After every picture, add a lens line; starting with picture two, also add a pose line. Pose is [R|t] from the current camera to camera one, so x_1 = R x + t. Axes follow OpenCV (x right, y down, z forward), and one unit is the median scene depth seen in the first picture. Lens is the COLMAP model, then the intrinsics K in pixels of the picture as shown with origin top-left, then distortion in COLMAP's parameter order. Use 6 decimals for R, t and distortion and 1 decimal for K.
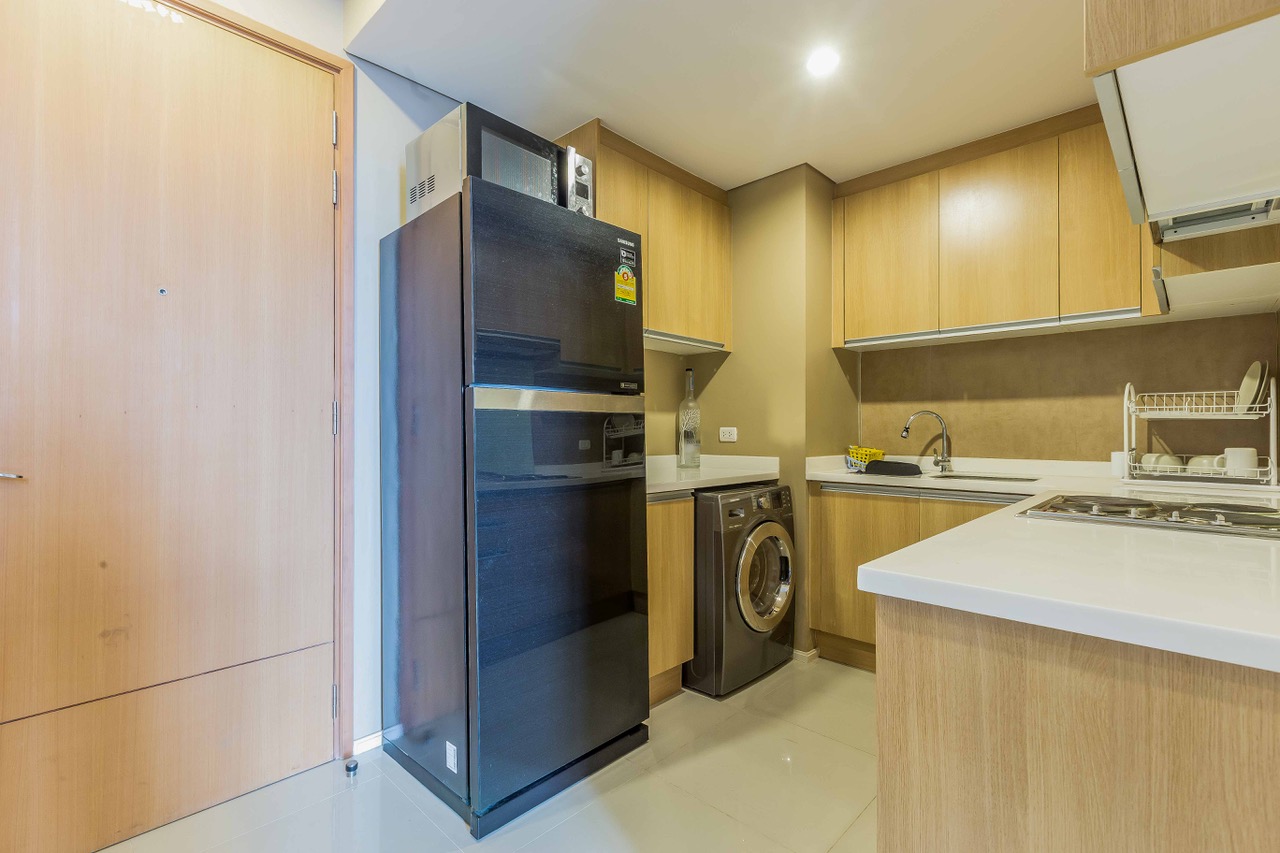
lens RADIAL K [[577.9, 0, 641.0], [0, 577.9, 429.3], [0, 0, 1]] dist [0.005209, 0.000138]
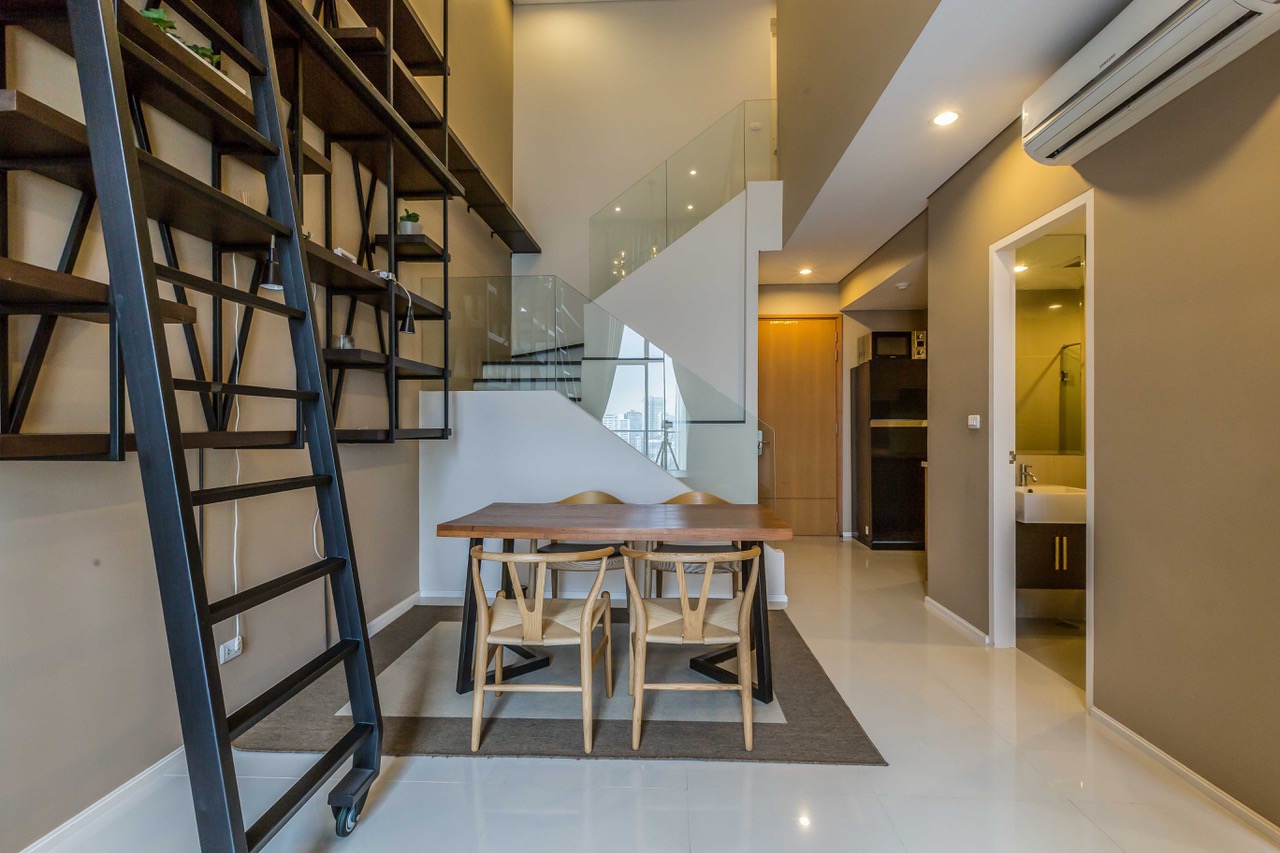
lens RADIAL K [[580.4, 0, 640.0], [0, 580.4, 426.5], [0, 0, 1]] dist [-0.003716, -0.000036]
pose [[0.654299, -0.001762, -0.756234, 0.942056], [0.006311, 0.999975, 0.003131, -0.038696], [0.756209, -0.006821, 0.654294, -1.523272]]
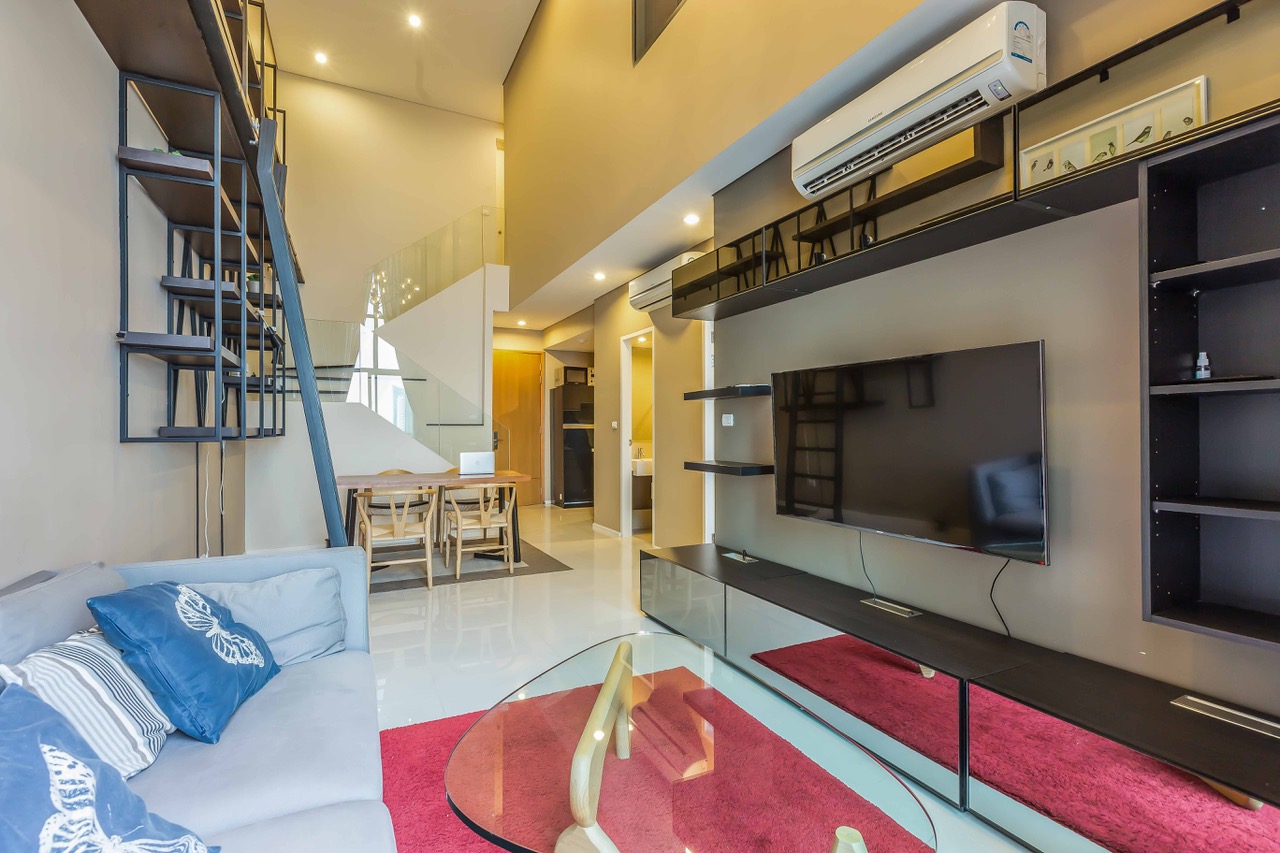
lens RADIAL K [[577.9, 0, 641.0], [0, 577.9, 429.3], [0, 0, 1]] dist [0.005209, 0.000138]
pose [[0.942000, -0.001010, -0.335611, 1.432240], [0.002135, 0.999993, 0.002983, -0.028025], [0.335605, -0.003526, 0.941996, -2.487323]]
